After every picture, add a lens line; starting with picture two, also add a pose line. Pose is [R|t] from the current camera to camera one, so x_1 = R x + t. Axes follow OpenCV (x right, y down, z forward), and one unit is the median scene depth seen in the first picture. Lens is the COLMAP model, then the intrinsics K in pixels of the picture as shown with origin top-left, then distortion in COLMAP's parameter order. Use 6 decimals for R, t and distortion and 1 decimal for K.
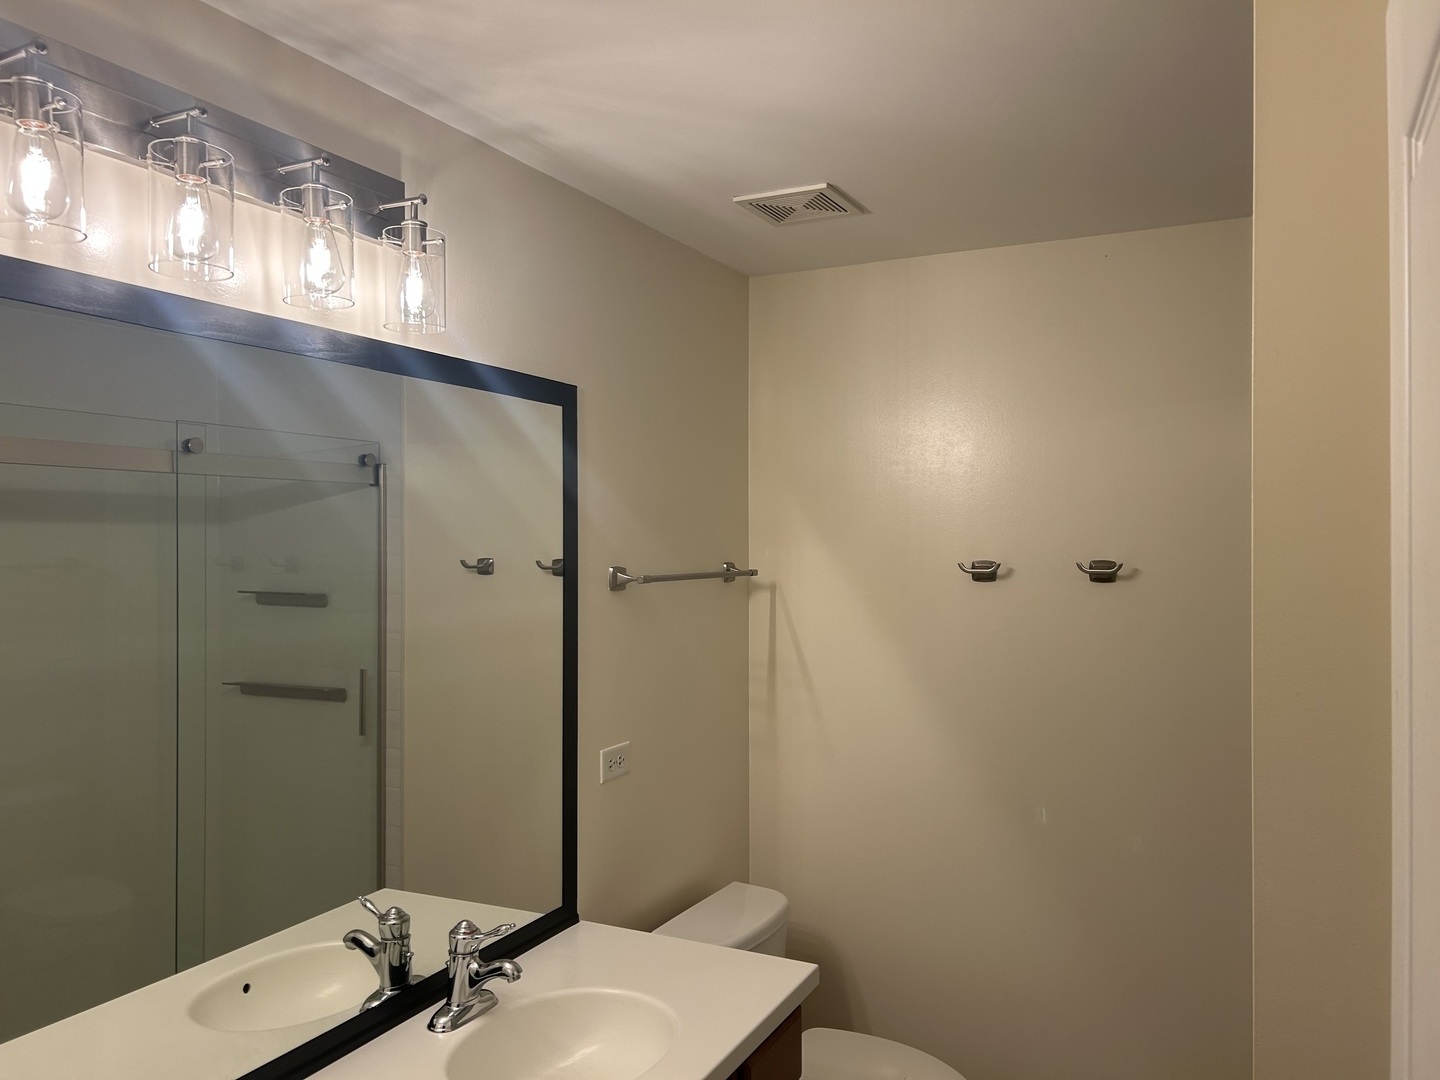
lens RADIAL K [[1073.7, 0, 725.1], [0, 1073.7, 548.0], [0, 0, 1]] dist [0.049493, -0.049570]
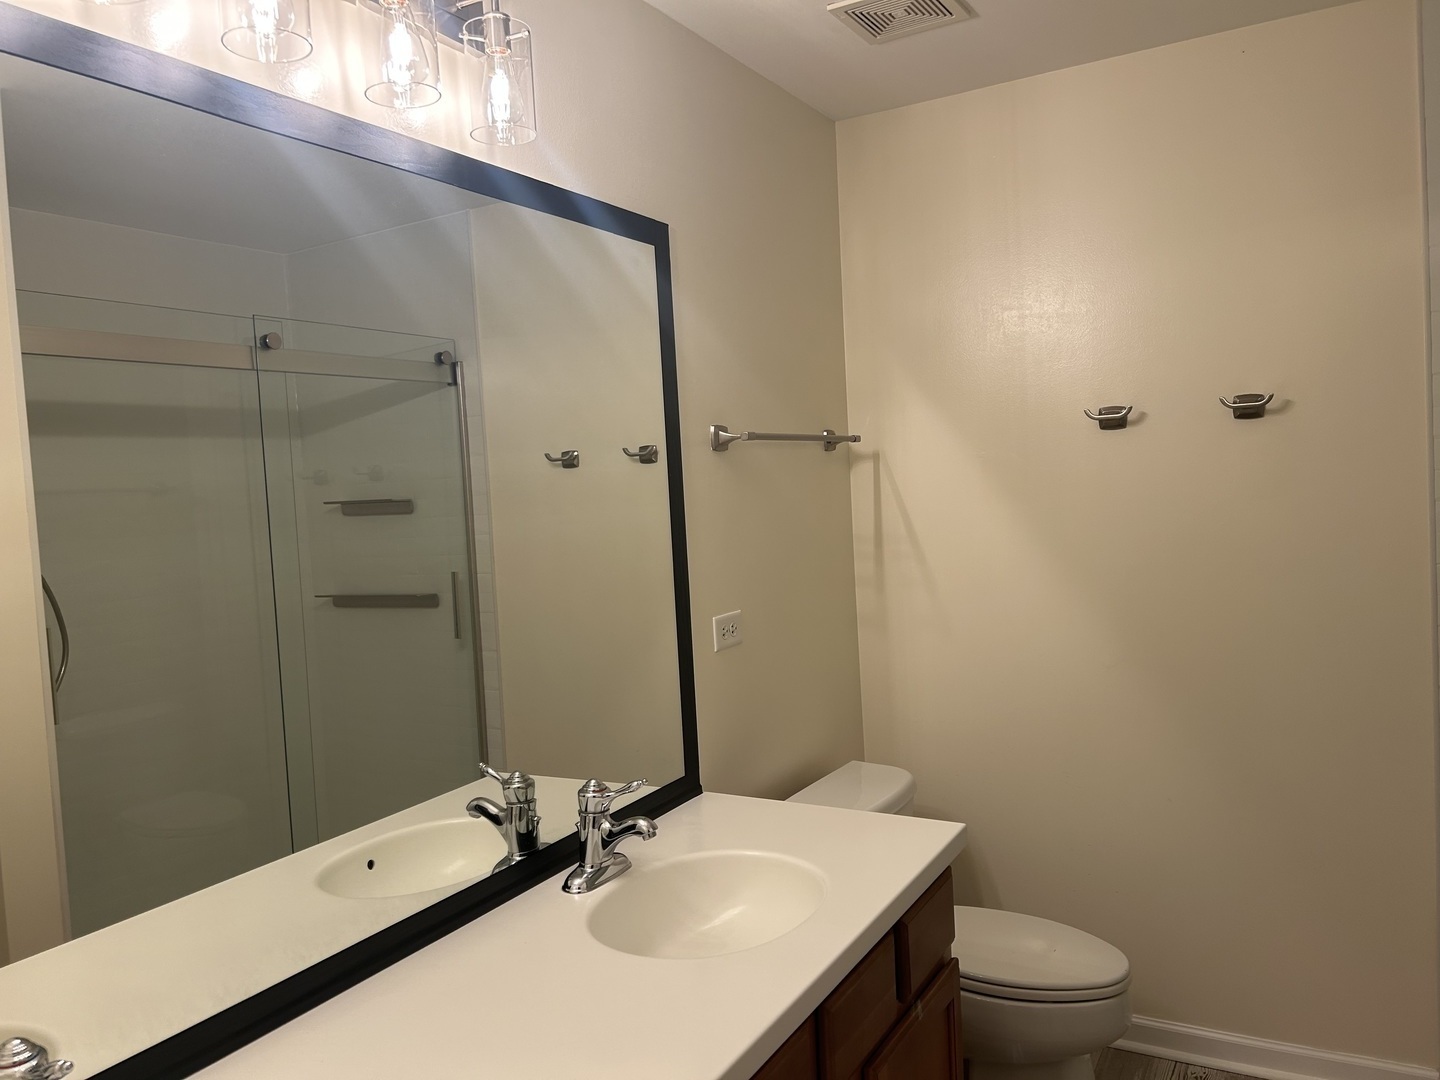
lens RADIAL K [[1071.6, 0, 710.5], [0, 1071.6, 540.8], [0, 0, 1]] dist [0.066698, -0.082456]
pose [[0.996295, -0.049732, -0.070165, -0.047381], [0.053008, 0.997551, 0.045631, 0.075542], [0.067724, -0.049181, 0.996491, 0.060206]]
